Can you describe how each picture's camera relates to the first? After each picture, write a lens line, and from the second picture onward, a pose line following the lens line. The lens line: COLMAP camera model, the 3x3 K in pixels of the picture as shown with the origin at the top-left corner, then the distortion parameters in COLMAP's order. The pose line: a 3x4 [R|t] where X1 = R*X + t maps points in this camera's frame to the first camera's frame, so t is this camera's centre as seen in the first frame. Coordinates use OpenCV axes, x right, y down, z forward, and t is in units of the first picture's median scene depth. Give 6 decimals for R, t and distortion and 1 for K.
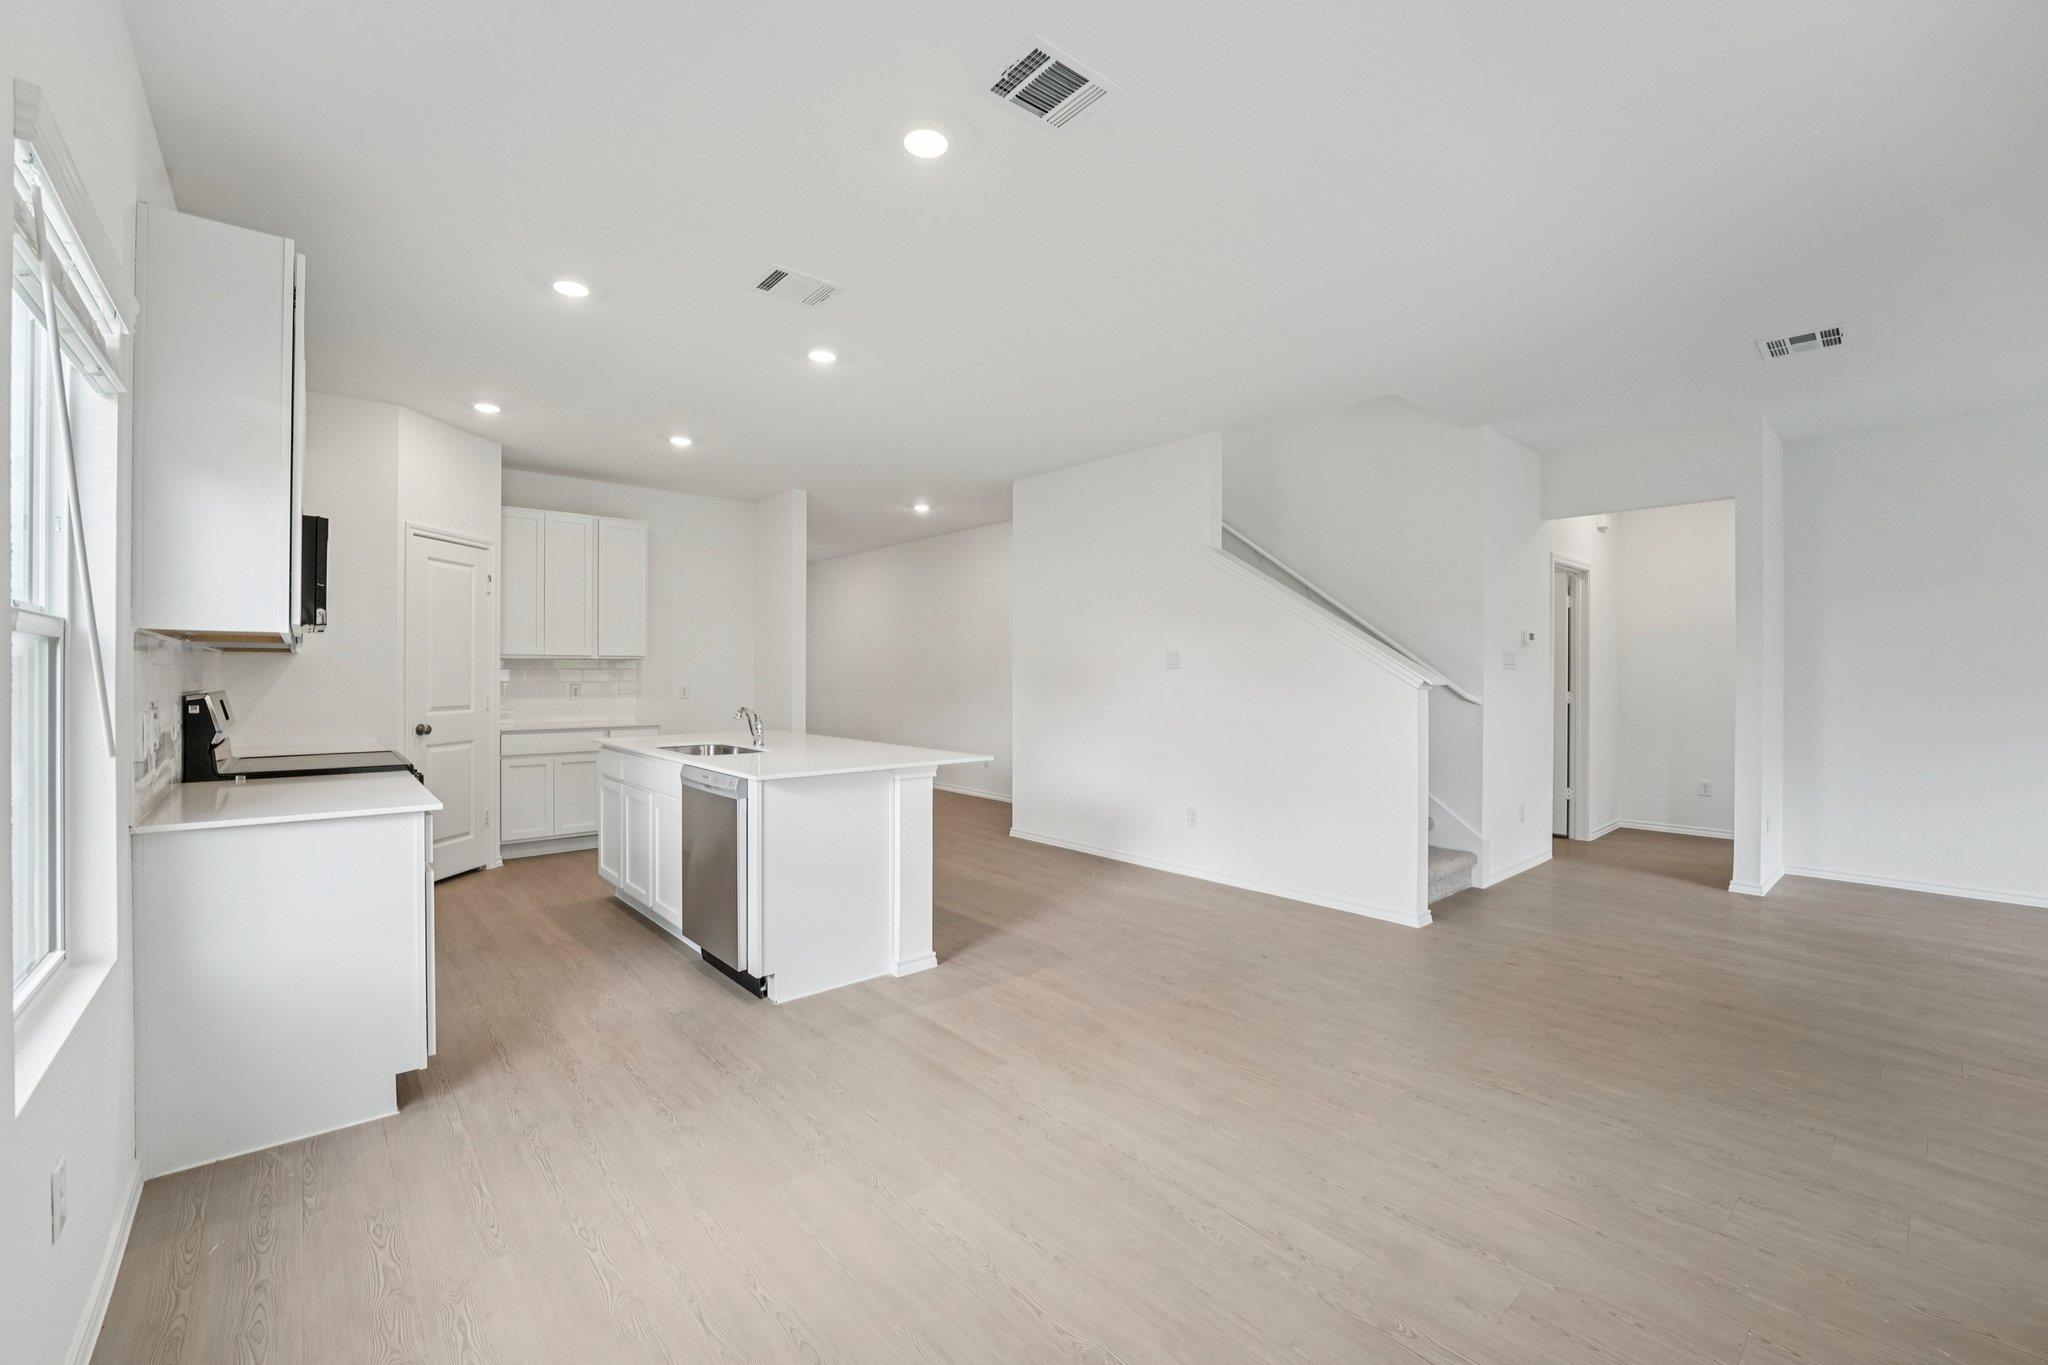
lens RADIAL K [[839.6, 0, 1014.8], [0, 839.6, 674.6], [0, 0, 1]] dist [-0.024814, 0.000601]
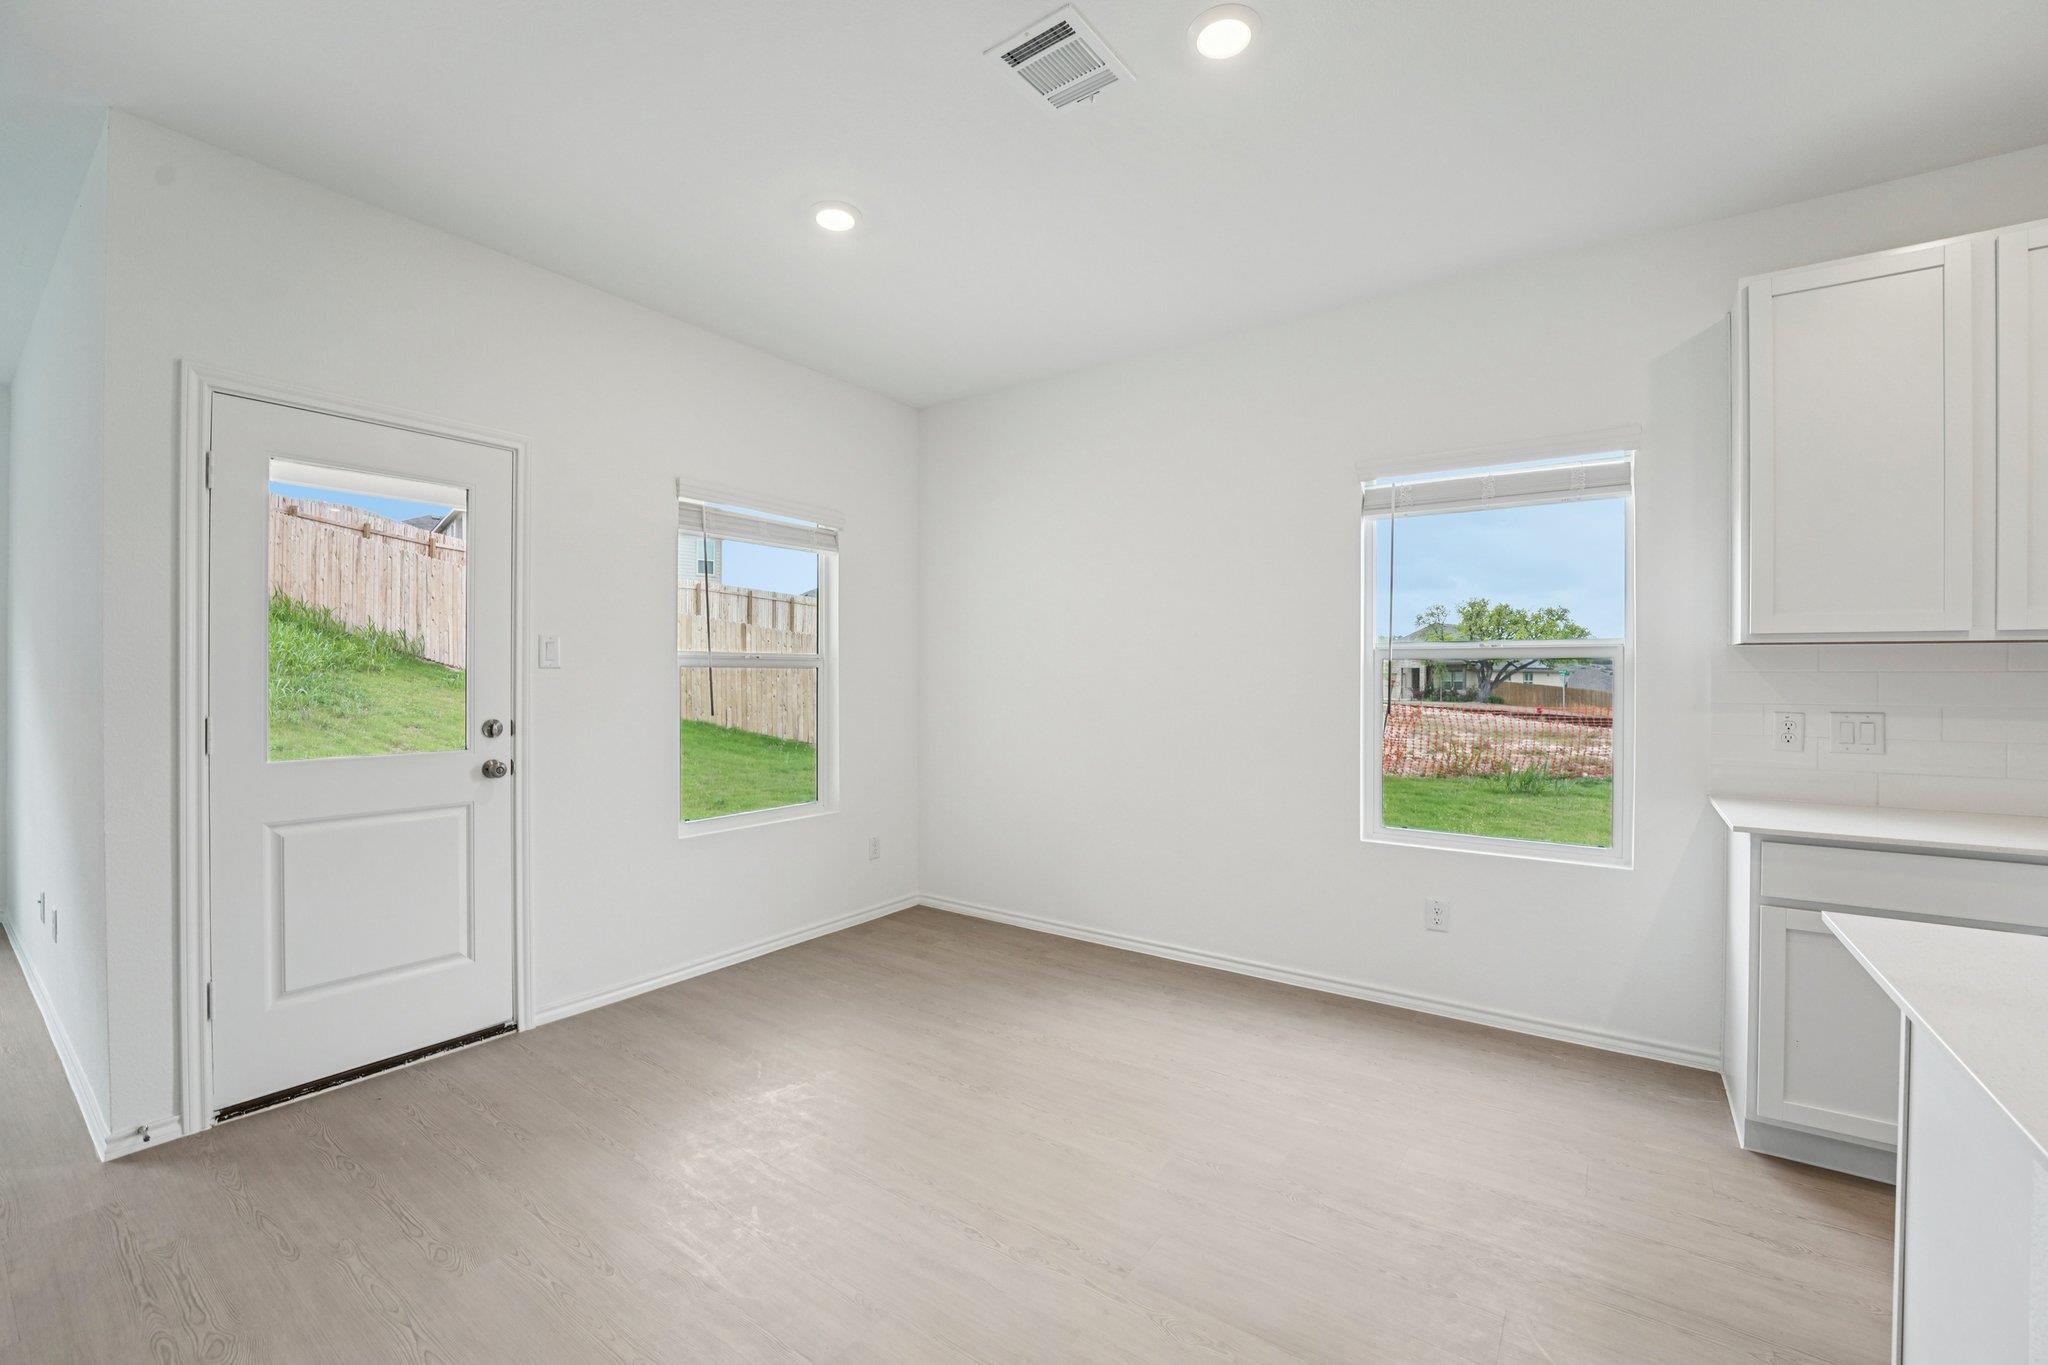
lens RADIAL K [[839.6, 0, 1014.8], [0, 839.6, 674.6], [0, 0, 1]] dist [-0.024814, 0.000601]
pose [[-0.972020, -0.005956, -0.234824, 0.124561], [-0.006006, 0.999982, -0.000501, -0.001513], [0.234823, 0.000923, -0.972038, 0.758829]]
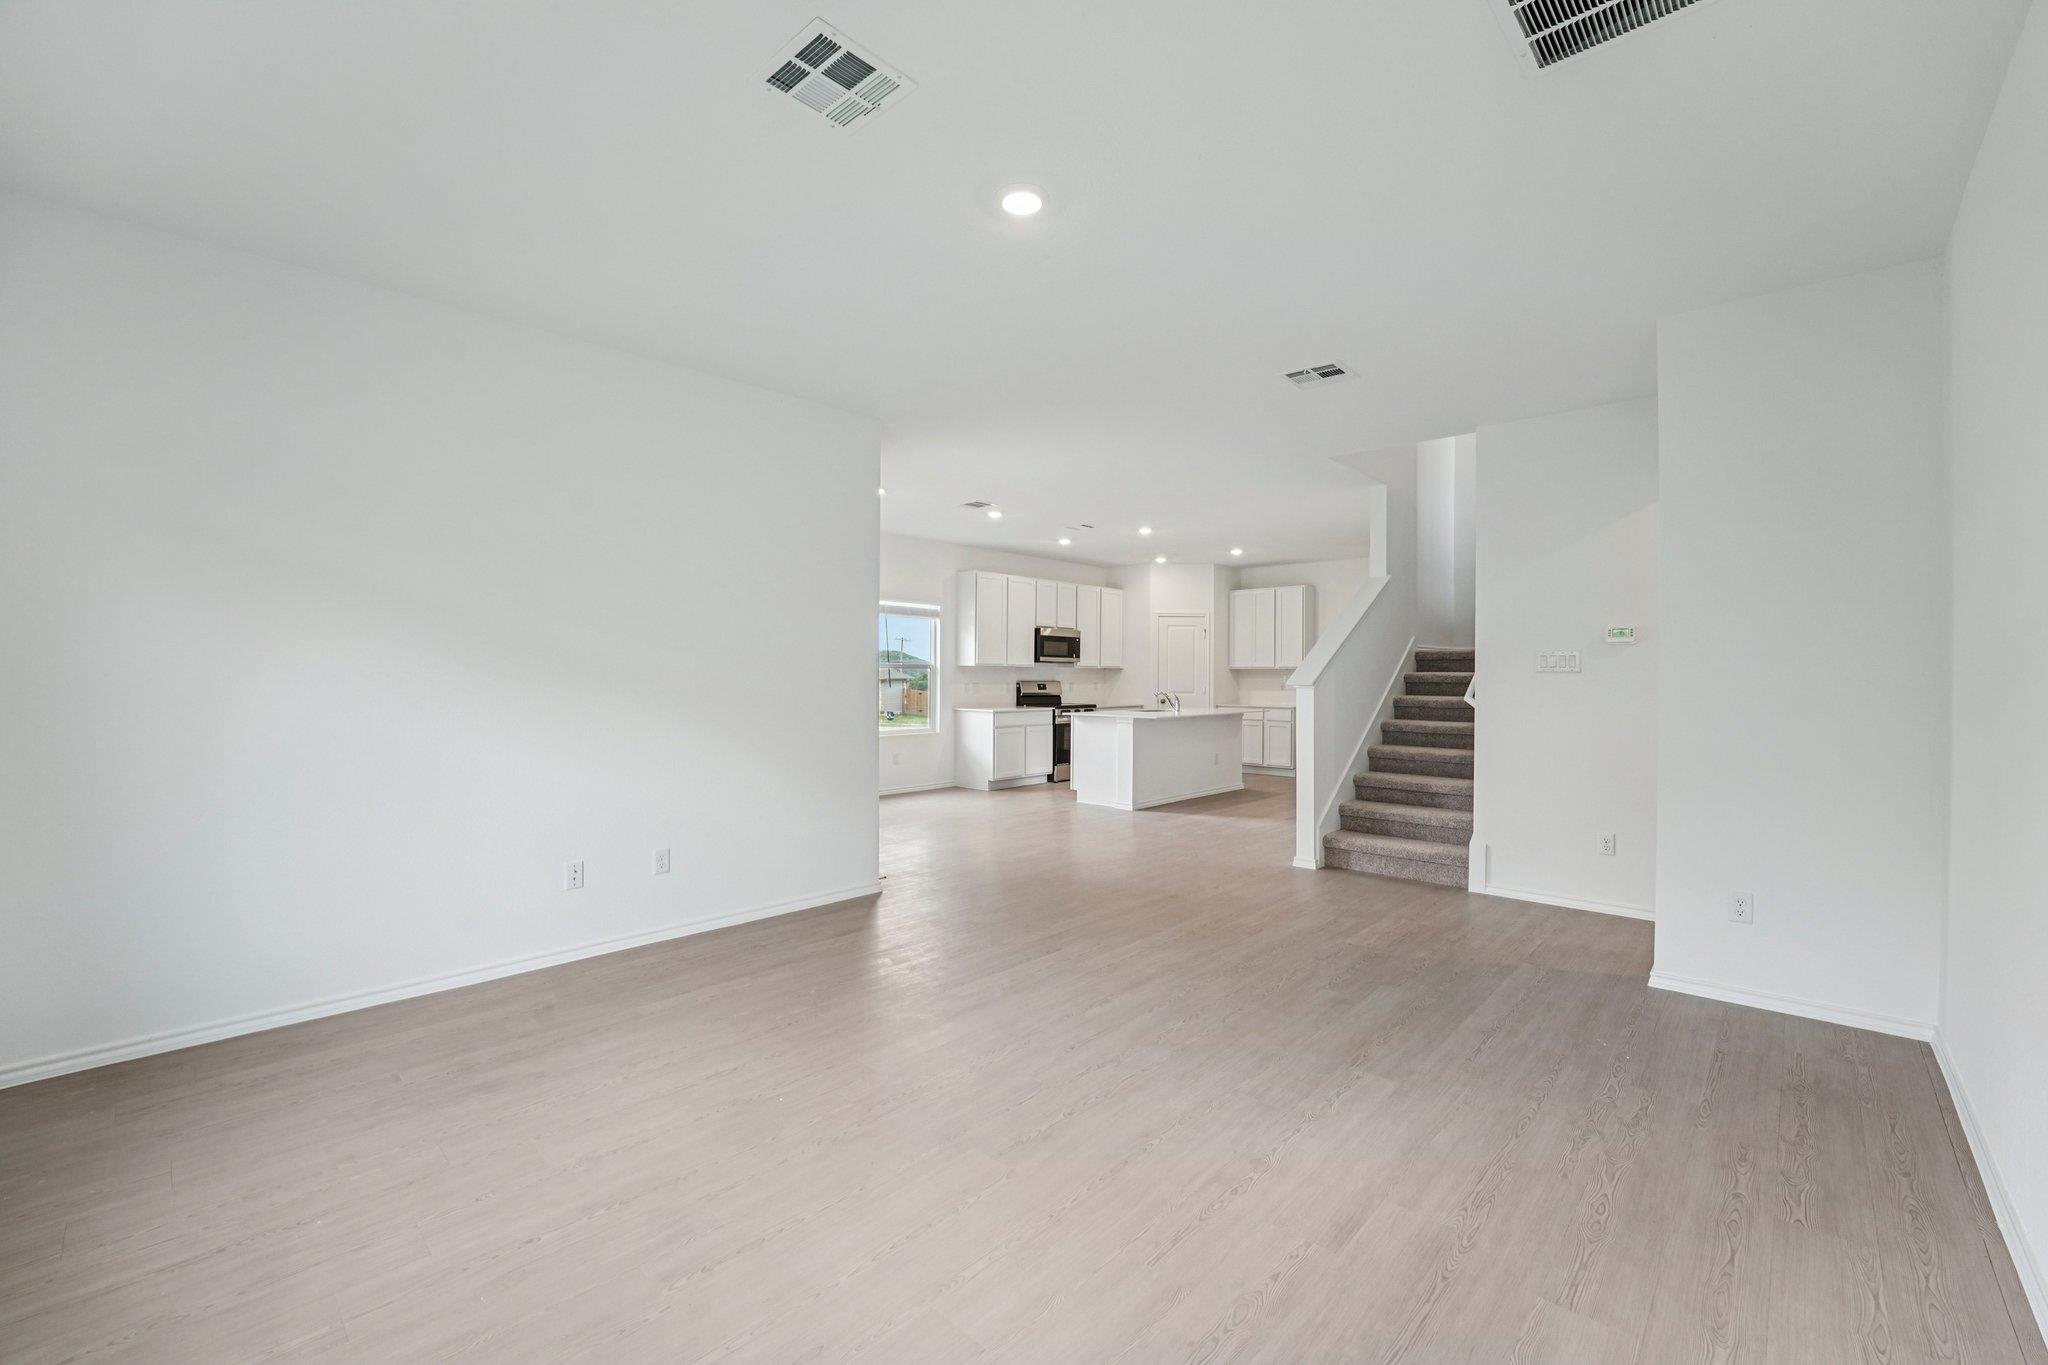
lens RADIAL K [[834.8, 0, 1014.0], [0, 834.8, 680.2], [0, 0, 1]] dist [-0.027249, 0.000411]
pose [[0.090239, 0.005755, -0.995904, 1.392674], [-0.008188, 0.999954, 0.005037, -0.000151], [0.995886, 0.007700, 0.090282, 0.341556]]
